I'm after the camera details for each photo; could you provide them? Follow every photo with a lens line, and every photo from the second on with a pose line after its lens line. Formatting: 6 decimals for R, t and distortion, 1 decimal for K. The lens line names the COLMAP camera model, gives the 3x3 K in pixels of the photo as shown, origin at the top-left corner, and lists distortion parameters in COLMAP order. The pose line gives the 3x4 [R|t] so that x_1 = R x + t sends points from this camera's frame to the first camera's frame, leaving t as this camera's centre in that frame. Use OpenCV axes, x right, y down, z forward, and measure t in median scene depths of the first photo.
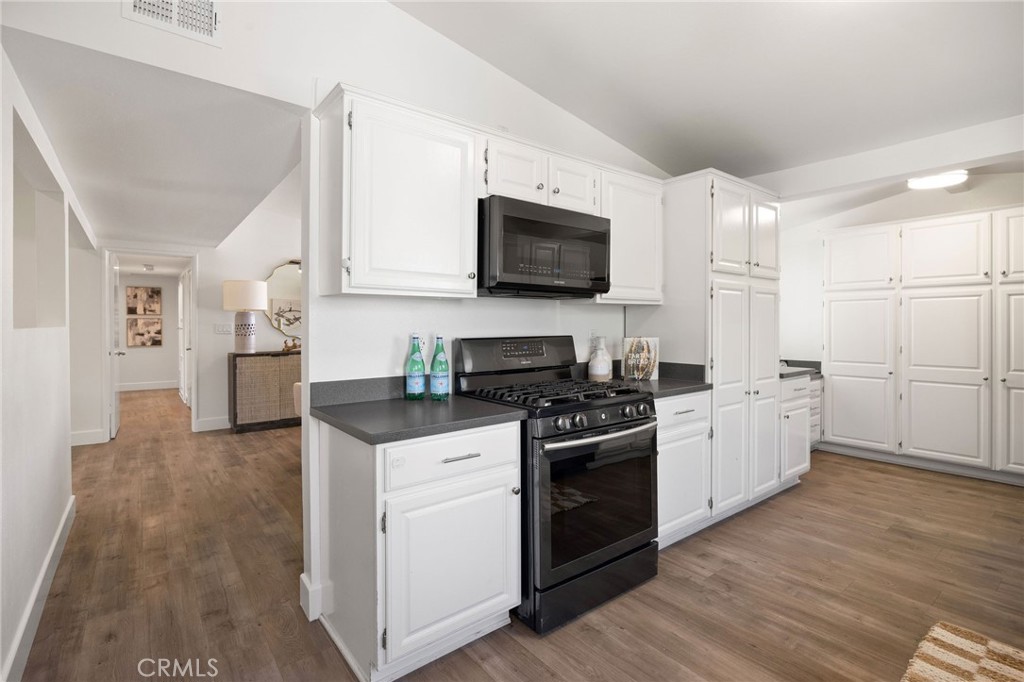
lens RADIAL K [[480.0, 0, 519.6], [0, 480.0, 330.3], [0, 0, 1]] dist [-0.020688, 0.001466]
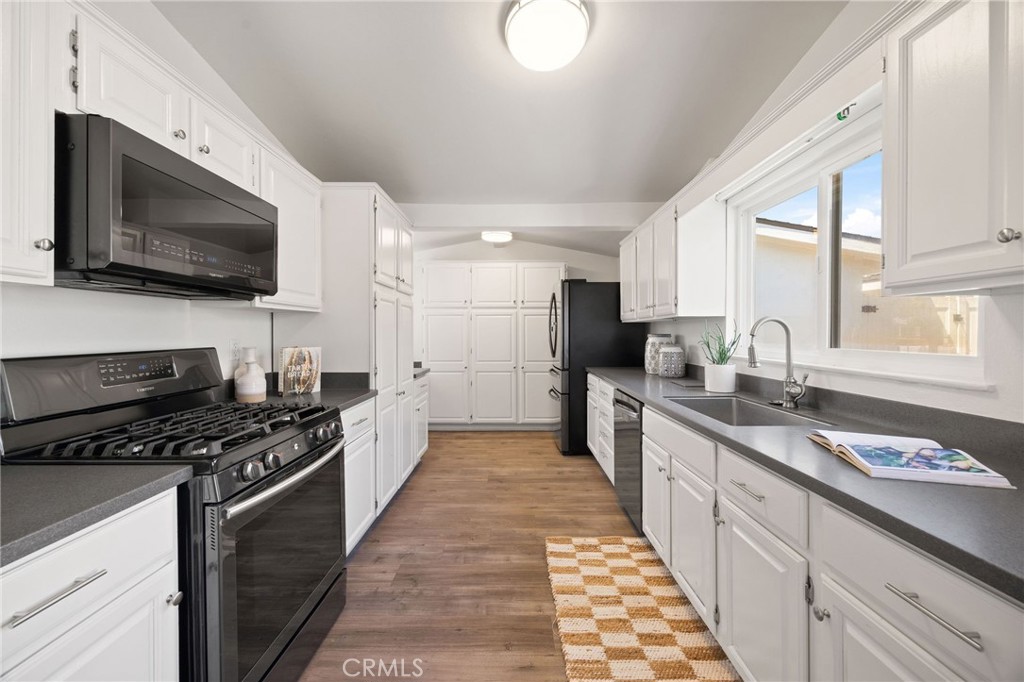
lens RADIAL K [[398.2, 0, 510.6], [0, 398.2, 338.0], [0, 0, 1]] dist [0.000101, -0.000271]
pose [[0.628795, -0.009106, 0.777518, -0.094271], [0.008764, 0.999951, 0.004624, -0.003135], [-0.777522, 0.003906, 0.628844, 0.234058]]
